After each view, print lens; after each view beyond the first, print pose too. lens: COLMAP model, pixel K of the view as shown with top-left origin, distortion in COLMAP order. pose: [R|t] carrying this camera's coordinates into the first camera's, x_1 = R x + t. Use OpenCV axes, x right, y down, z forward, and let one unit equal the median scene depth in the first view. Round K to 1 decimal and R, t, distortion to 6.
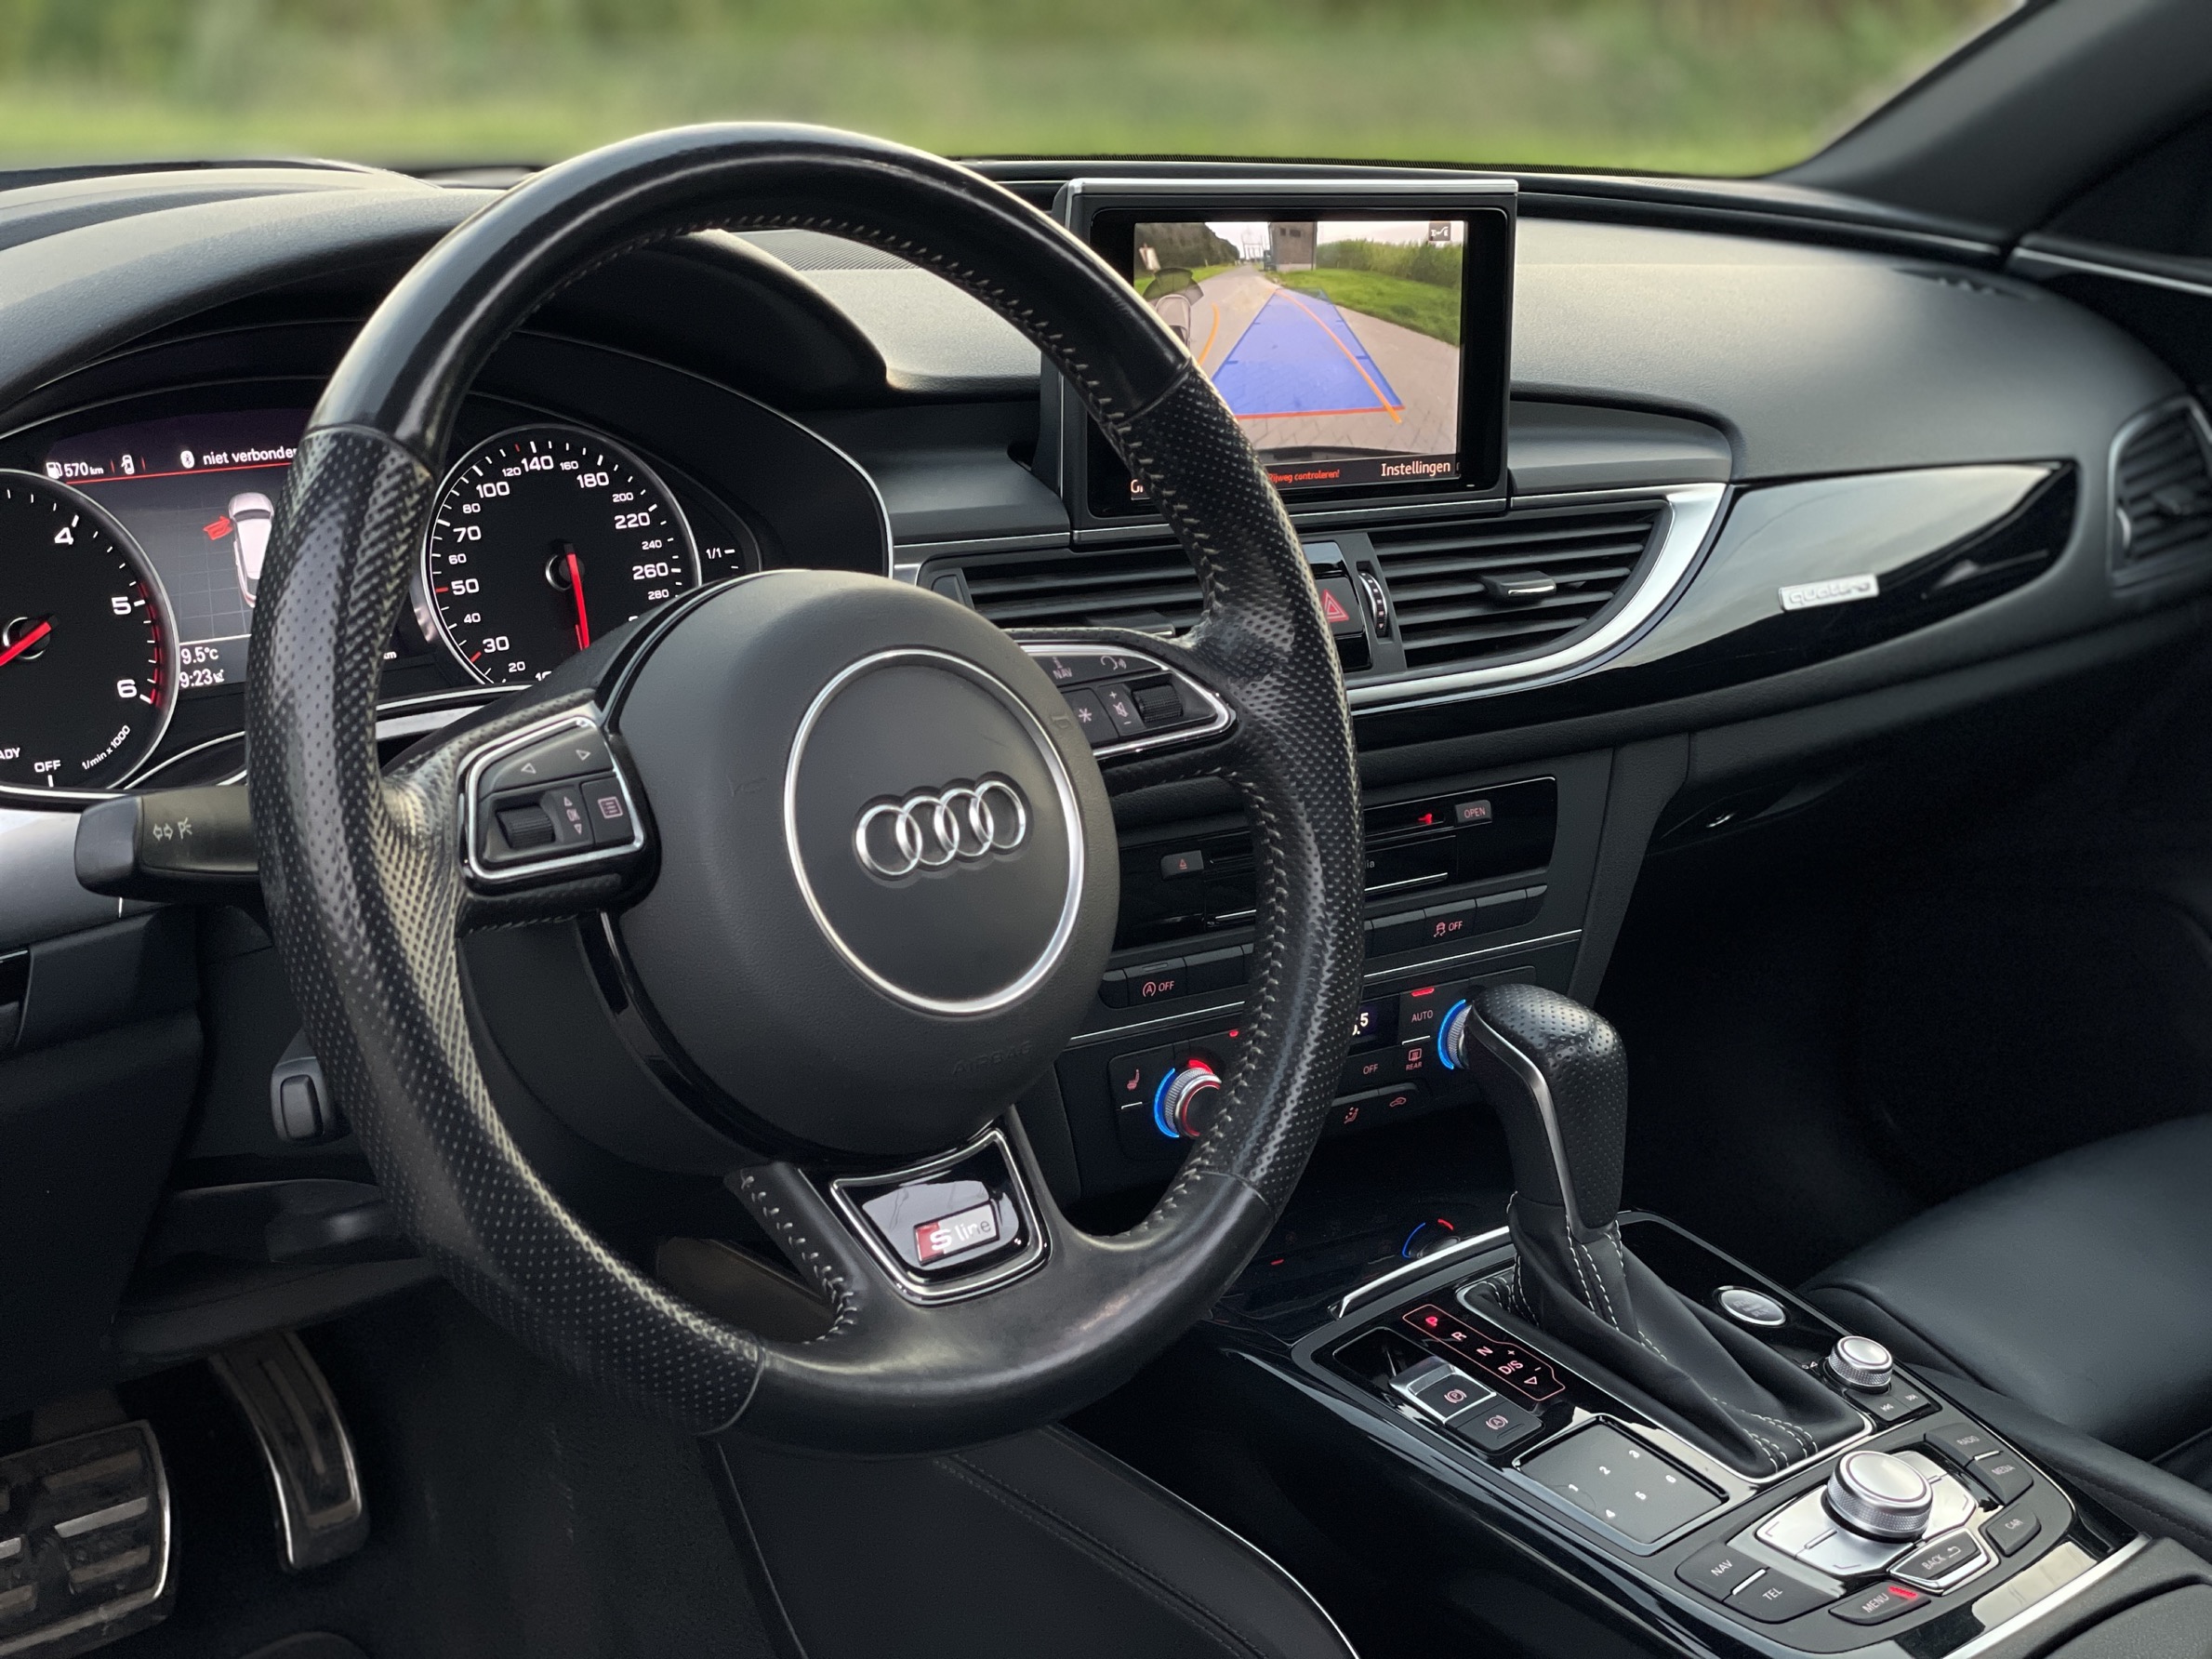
lens RADIAL K [[3323.9, 0, 1106.8], [0, 3323.9, 788.0], [0, 0, 1]] dist [0.106238, -0.025467]
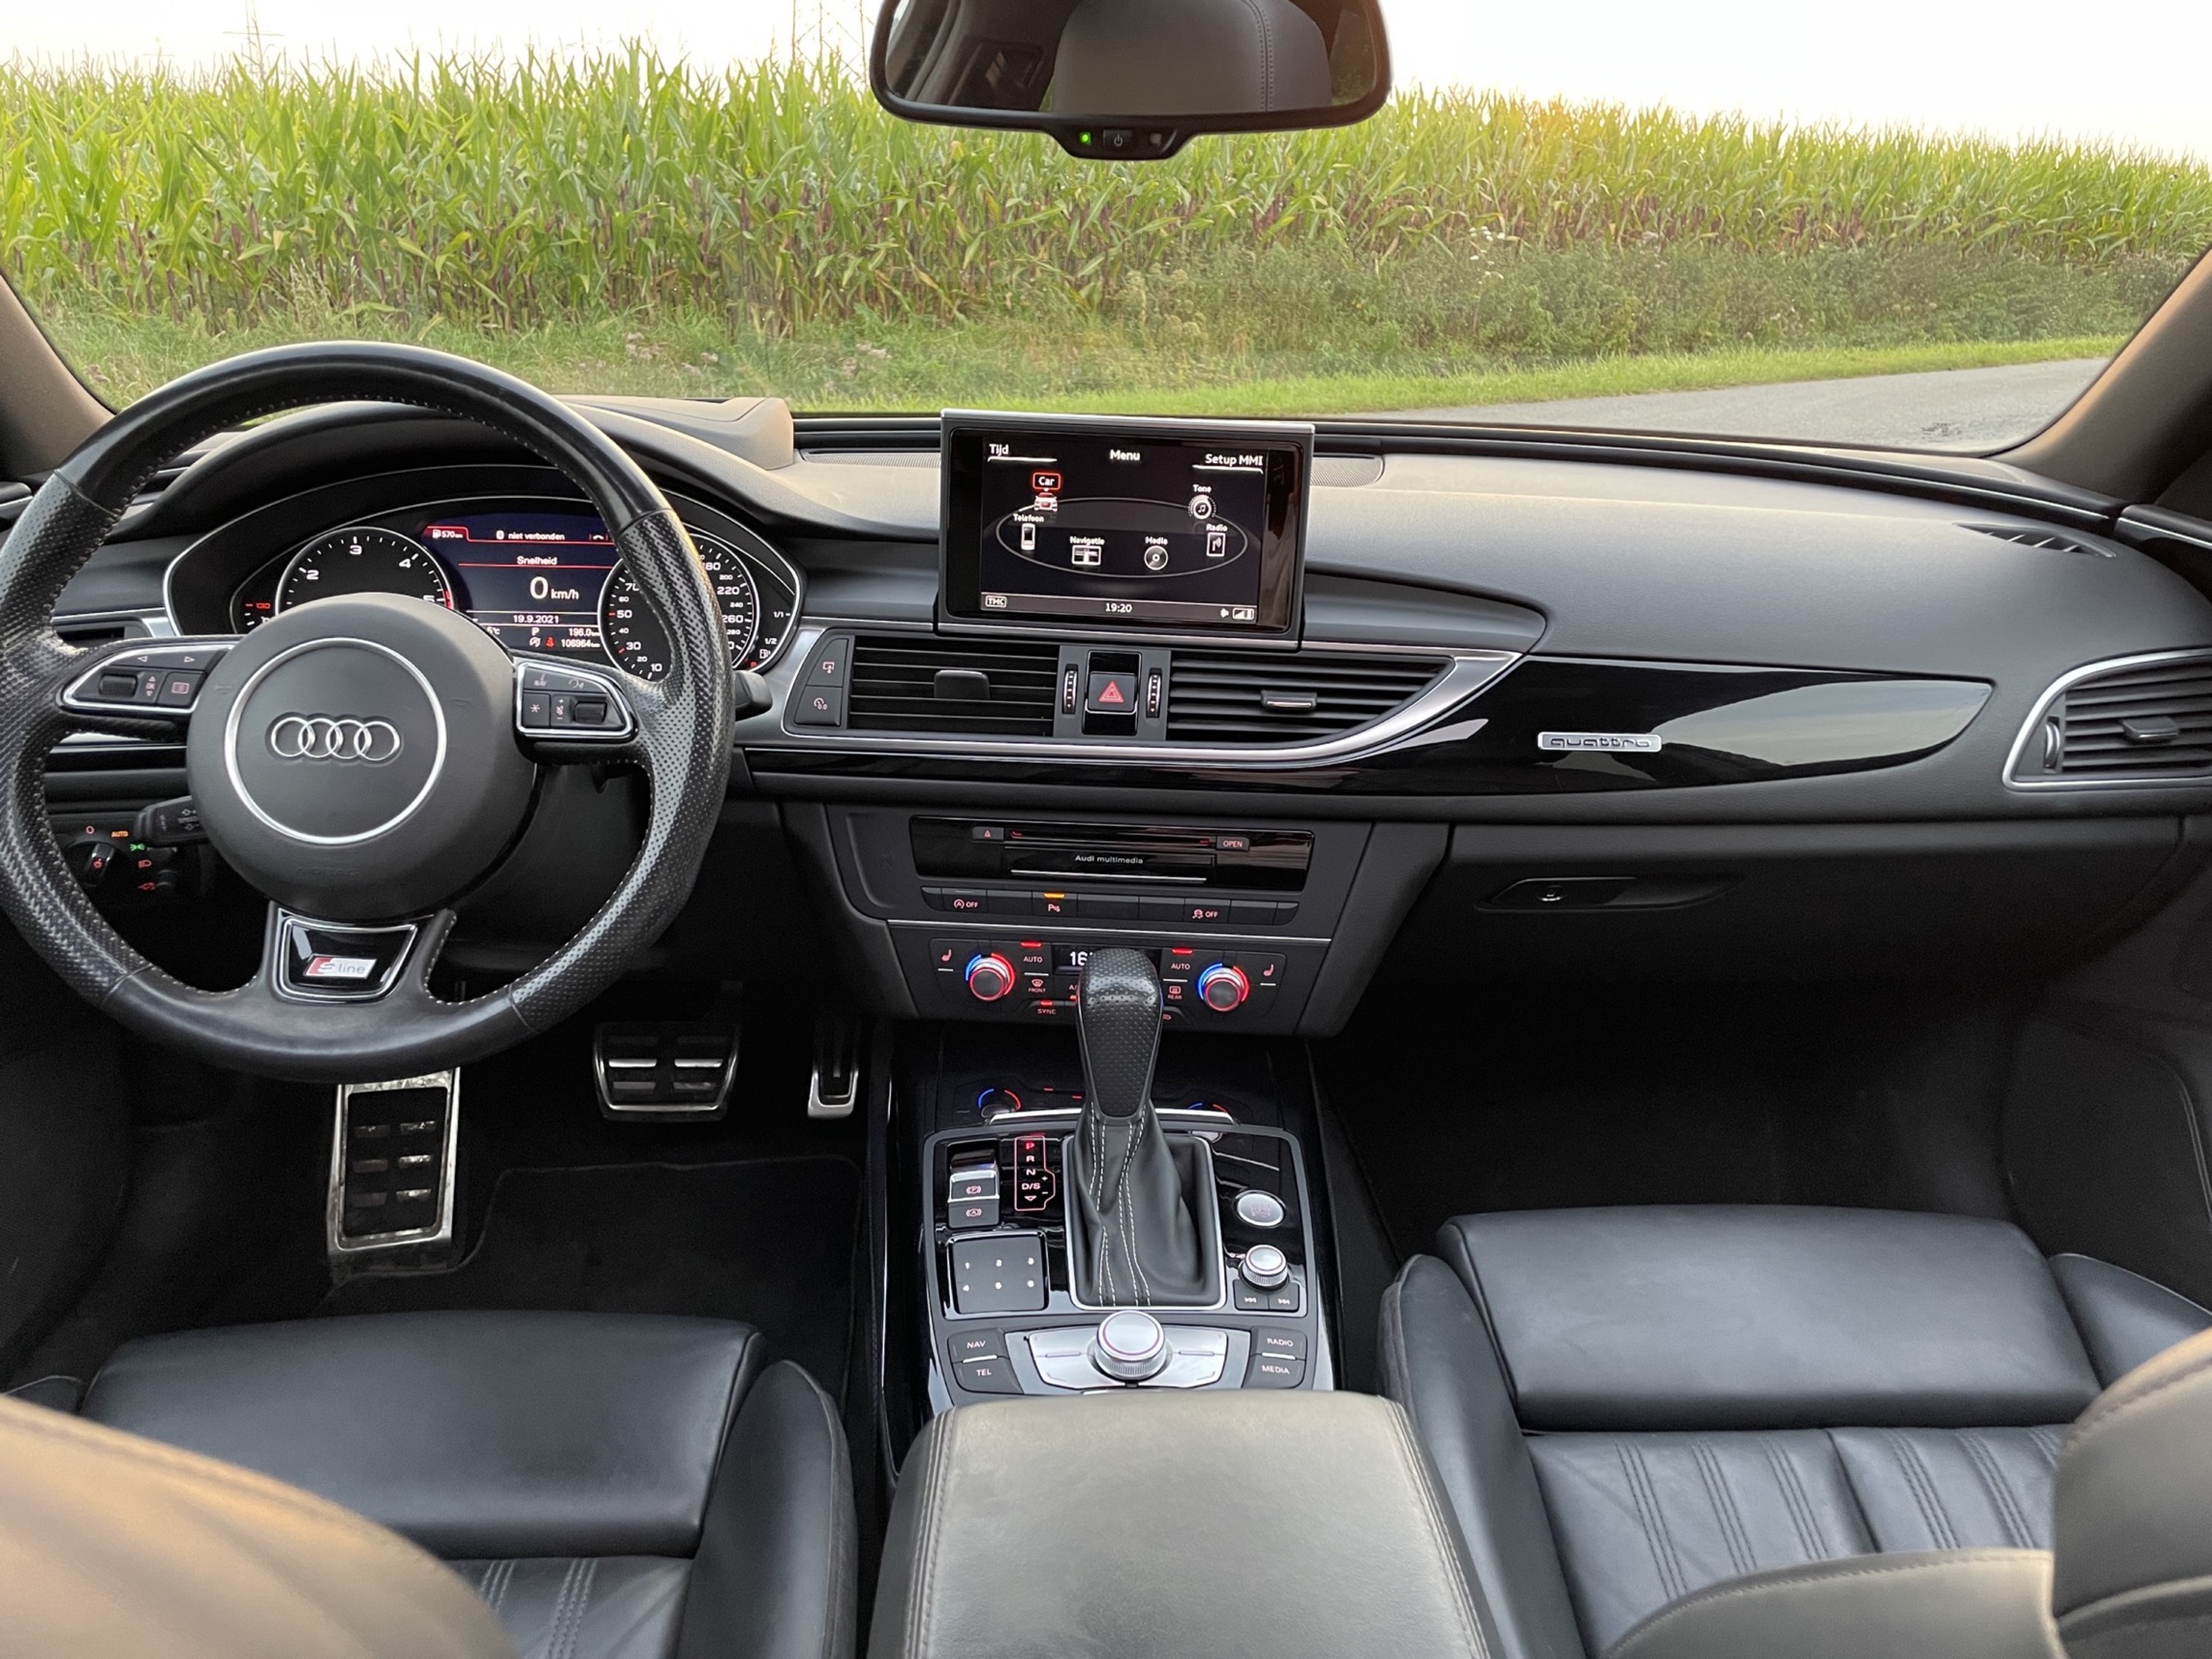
lens RADIAL K [[1677.4, 0, 1113.6], [0, 1677.4, 816.3], [0, 0, 1]] dist [0.103068, -0.143488]
pose [[0.747551, 0.170099, -0.642054, 0.601935], [-0.158790, 0.984390, 0.075913, -0.058624], [0.644944, 0.045203, 0.762892, 0.407796]]
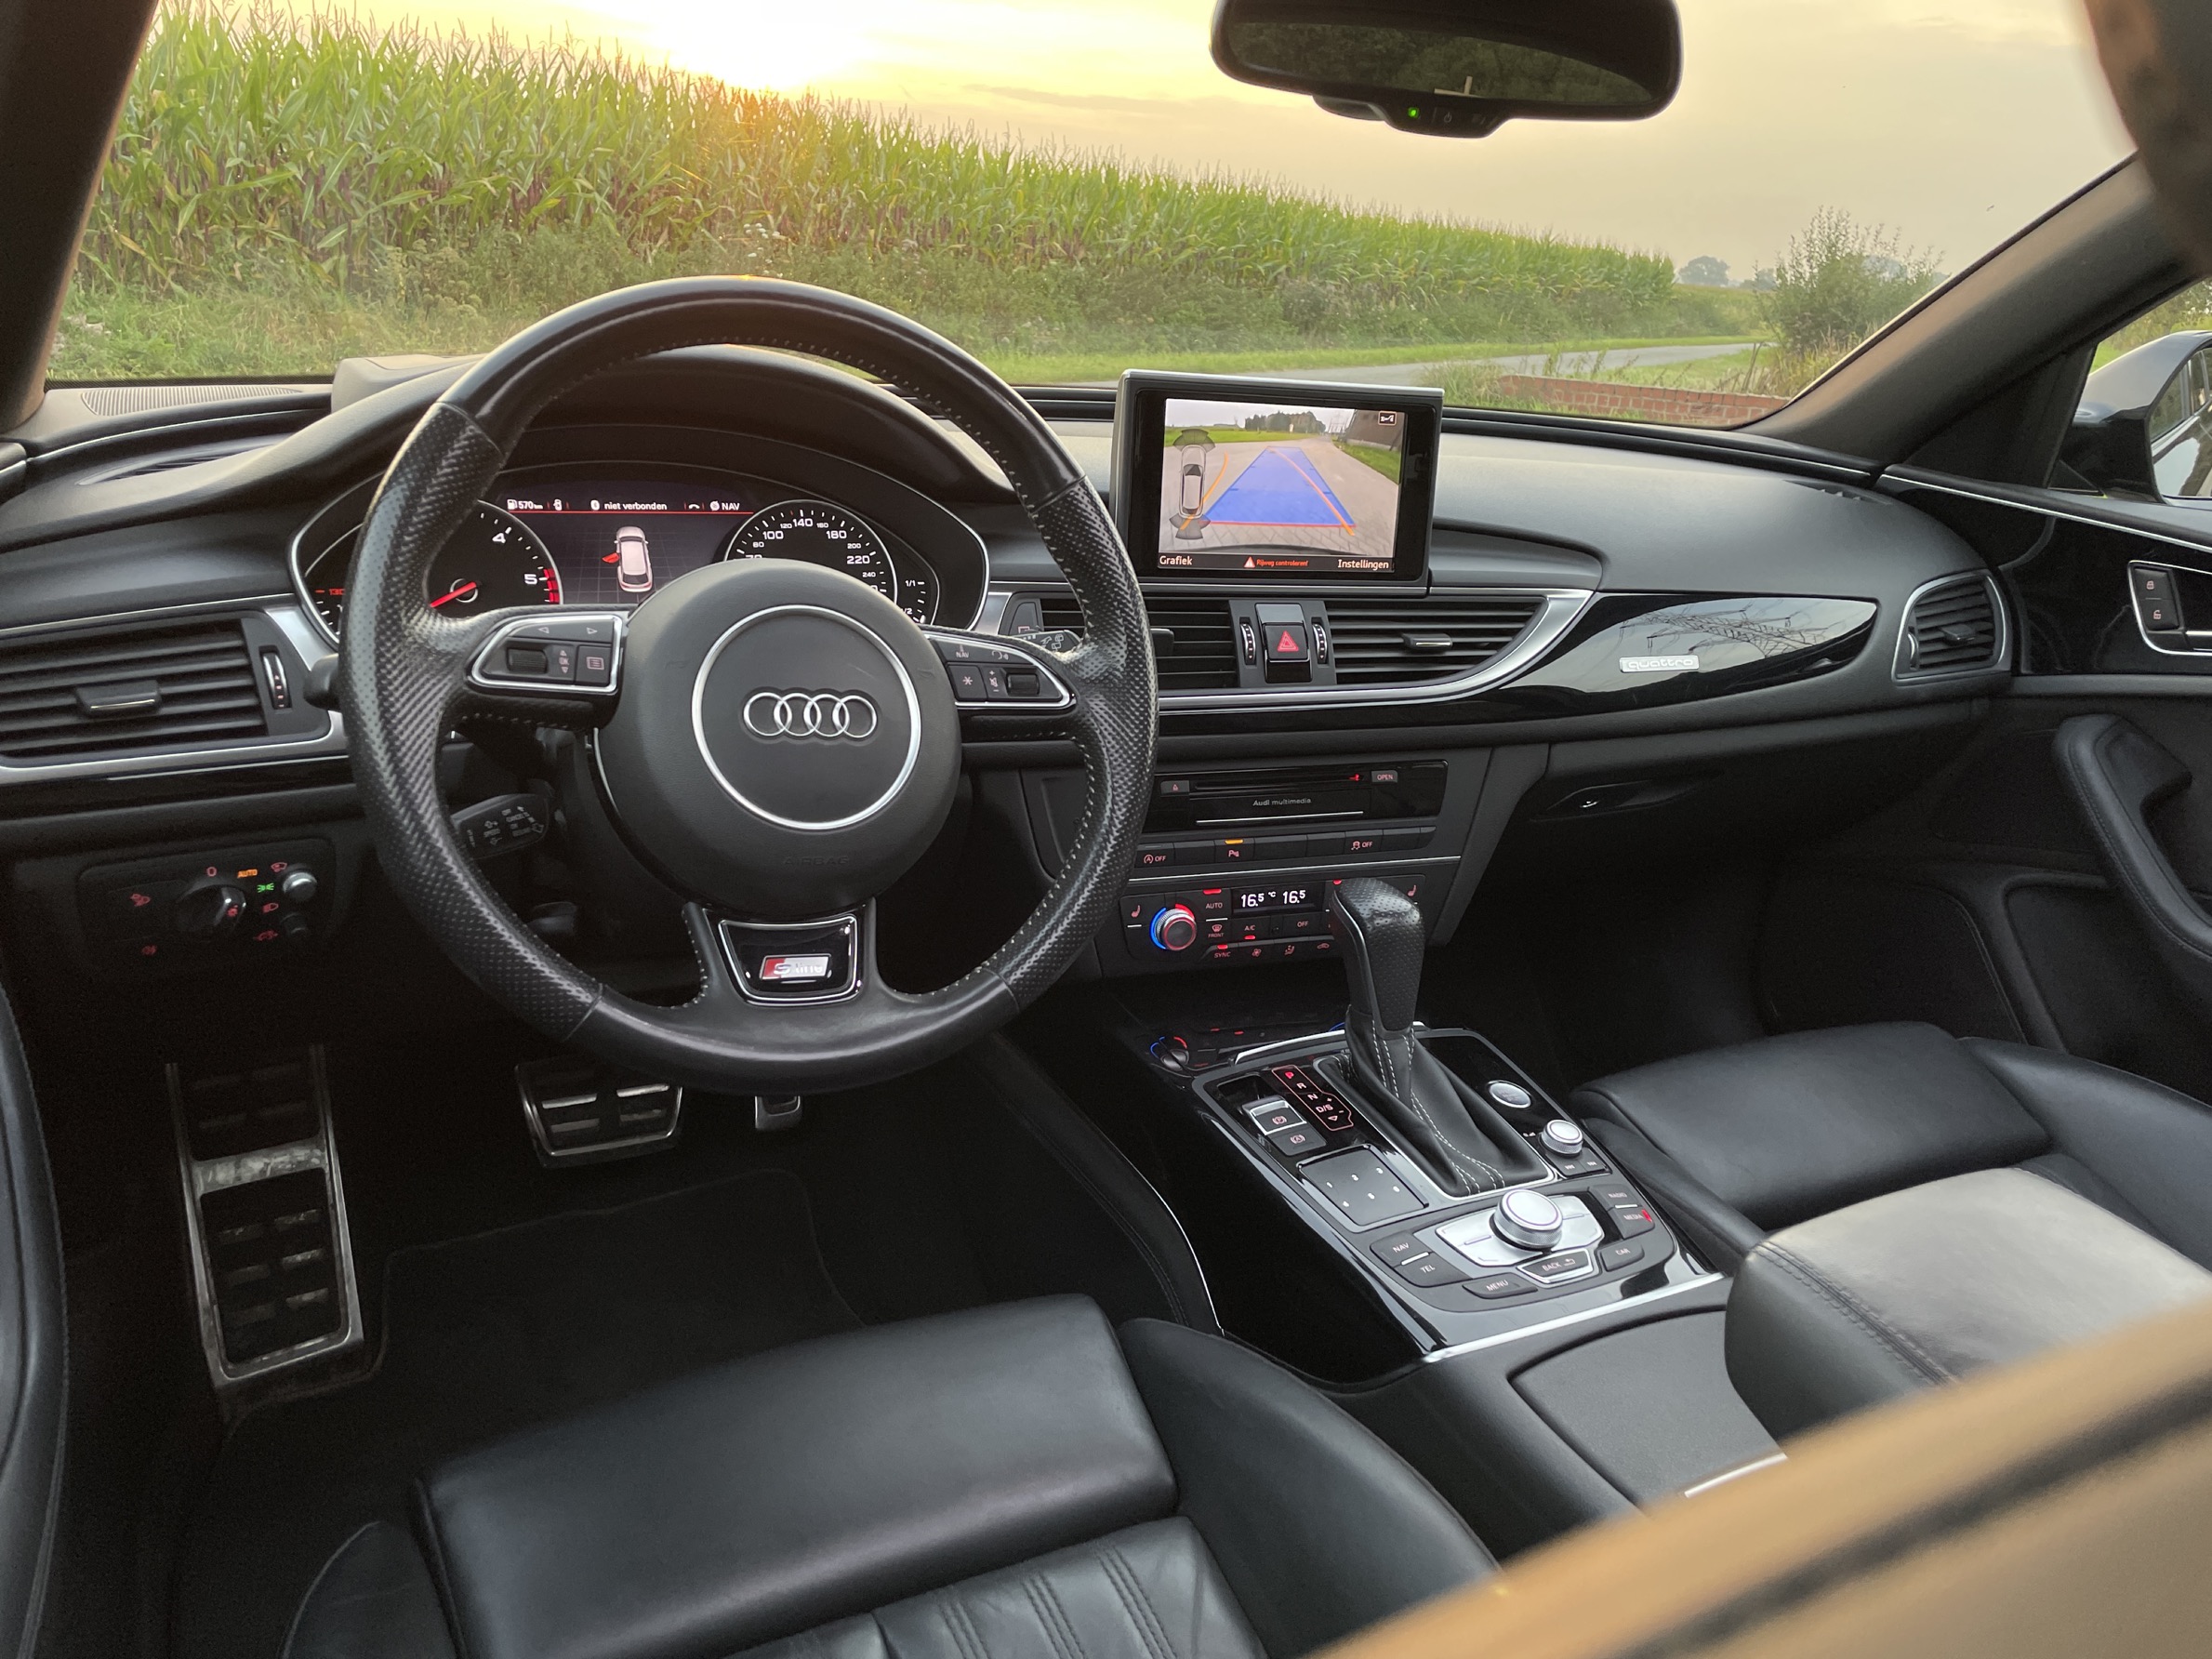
lens RADIAL K [[1677.5, 0, 1113.6], [0, 1677.5, 816.3], [0, 0, 1]] dist [0.103068, -0.143488]
pose [[0.958073, 0.089900, -0.272055, 0.225841], [-0.086763, 0.995950, 0.023564, 0.020329], [0.273071, 0.001028, 0.961993, 0.175151]]
